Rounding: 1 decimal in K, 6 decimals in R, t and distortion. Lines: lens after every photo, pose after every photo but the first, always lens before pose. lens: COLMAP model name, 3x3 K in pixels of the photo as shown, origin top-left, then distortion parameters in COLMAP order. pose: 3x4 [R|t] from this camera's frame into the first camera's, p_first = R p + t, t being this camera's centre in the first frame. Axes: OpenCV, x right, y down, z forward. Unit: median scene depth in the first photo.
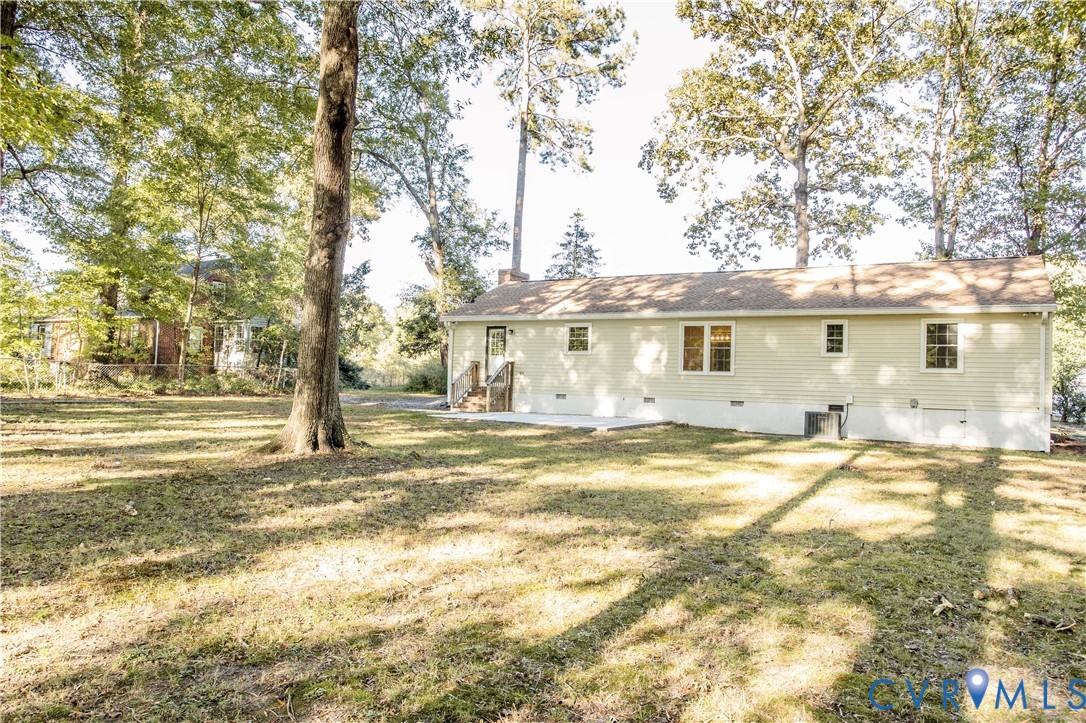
lens RADIAL K [[691.9, 0, 543.0], [0, 691.9, 361.5], [0, 0, 1]] dist [-0.000526, -0.000094]
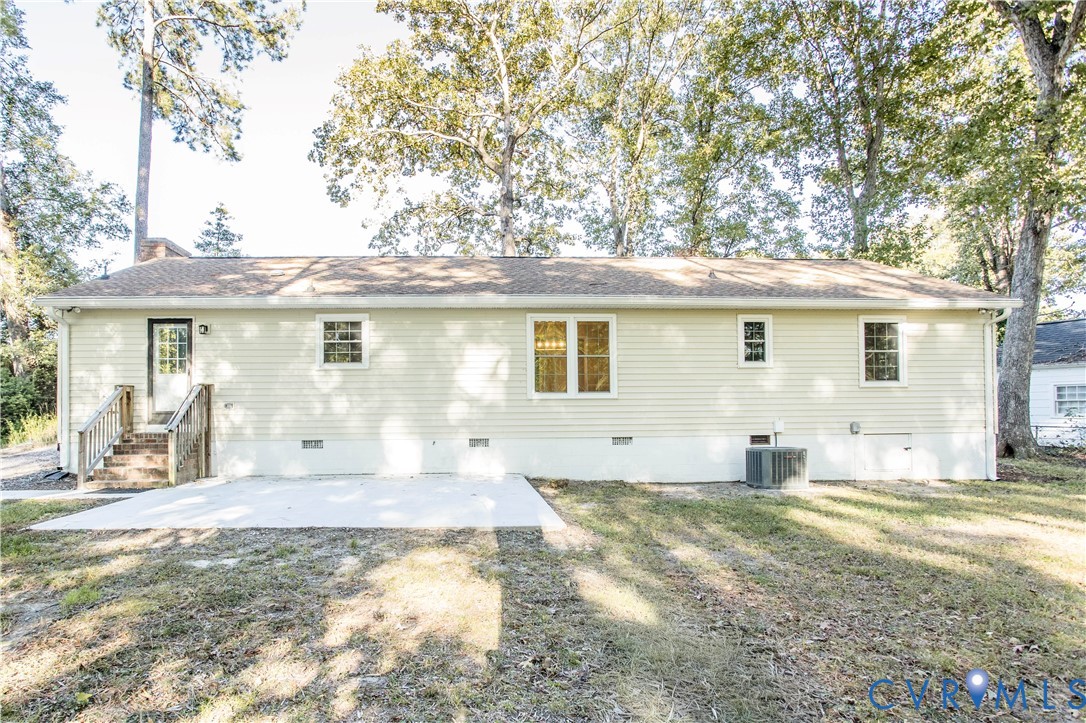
lens RADIAL K [[630.7, 0, 542.7], [0, 630.7, 393.1], [0, 0, 1]] dist [0.006116, 0.004452]
pose [[0.848720, -0.024091, 0.528294, -0.083983], [0.017560, 0.999695, 0.017376, 0.003655], [-0.528552, -0.005471, 0.848884, 0.435683]]
